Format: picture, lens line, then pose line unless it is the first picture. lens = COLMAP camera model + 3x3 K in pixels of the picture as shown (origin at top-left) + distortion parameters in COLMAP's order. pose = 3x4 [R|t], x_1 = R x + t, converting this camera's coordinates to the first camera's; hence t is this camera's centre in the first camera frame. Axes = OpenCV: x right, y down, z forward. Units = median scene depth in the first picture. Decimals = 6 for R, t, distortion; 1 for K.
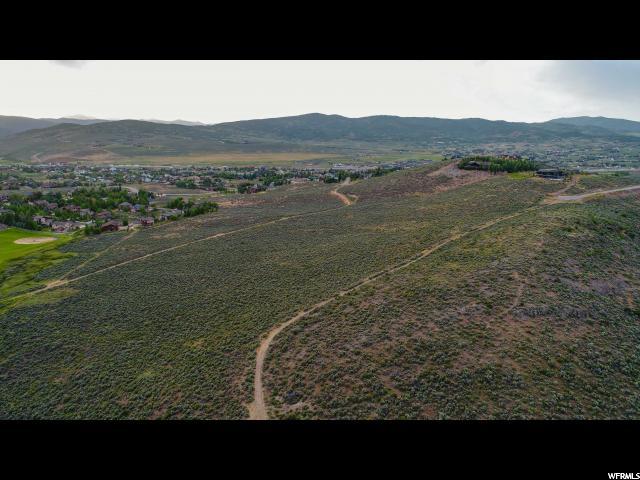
lens RADIAL K [[434.4, 0, 321.0], [0, 434.4, 240.7], [0, 0, 1]] dist [-0.003081, -0.001476]
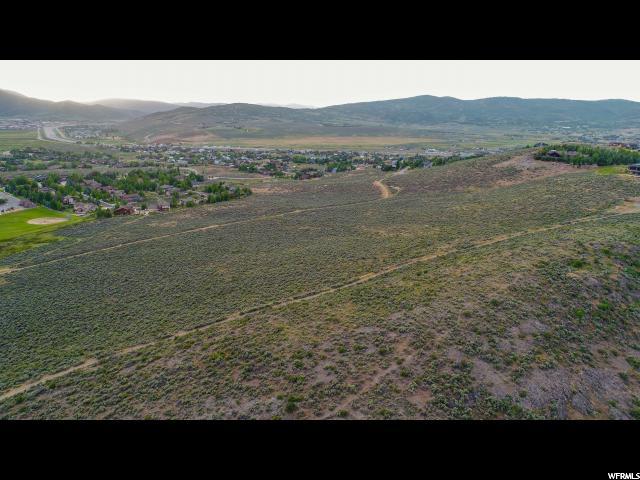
lens RADIAL K [[434.4, 0, 319.6], [0, 434.4, 238.3], [0, 0, 1]] dist [-0.003081, -0.001476]
pose [[0.968841, 0.068142, -0.238126, 0.100492], [-0.060687, 0.997414, 0.038509, -0.018529], [0.240134, -0.022858, 0.970470, 0.082001]]
